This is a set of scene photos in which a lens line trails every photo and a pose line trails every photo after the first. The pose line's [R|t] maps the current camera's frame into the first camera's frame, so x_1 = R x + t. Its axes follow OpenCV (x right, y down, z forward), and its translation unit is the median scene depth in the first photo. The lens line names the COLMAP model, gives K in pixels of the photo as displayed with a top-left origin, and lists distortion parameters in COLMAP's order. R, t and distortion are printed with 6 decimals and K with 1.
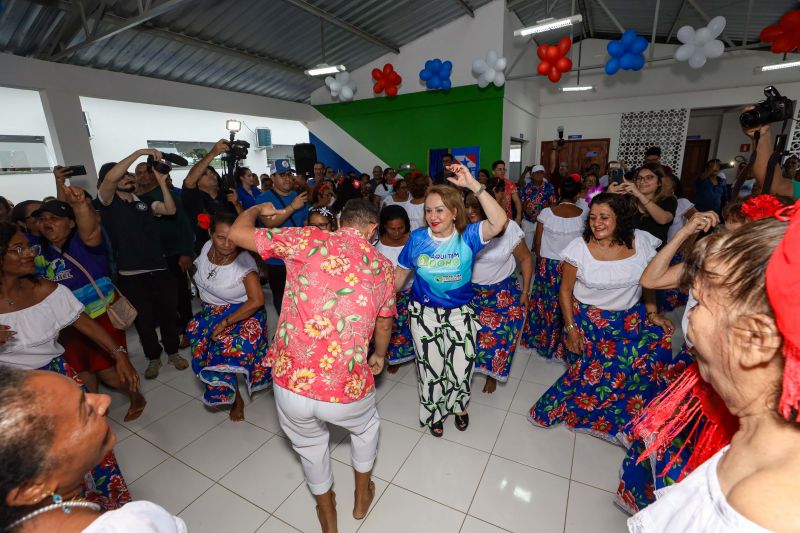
lens RADIAL K [[364.5, 0, 402.8], [0, 364.5, 265.5], [0, 0, 1]] dist [-0.038231, 0.009962]
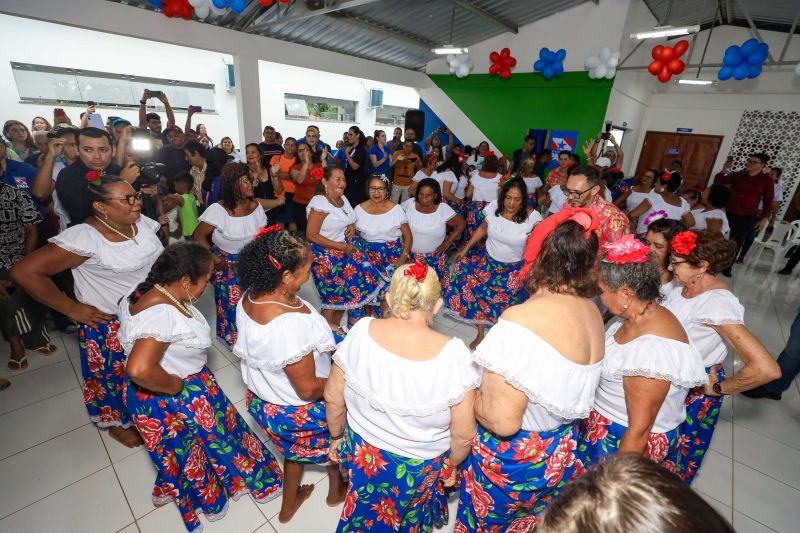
lens RADIAL K [[364.5, 0, 401.5], [0, 364.5, 263.8], [0, 0, 1]] dist [-0.038231, 0.009962]
pose [[0.966700, 0.174637, -0.187066, -0.021286], [-0.155928, 0.981562, 0.110556, 0.012263], [0.202924, -0.077705, 0.976106, -0.133861]]
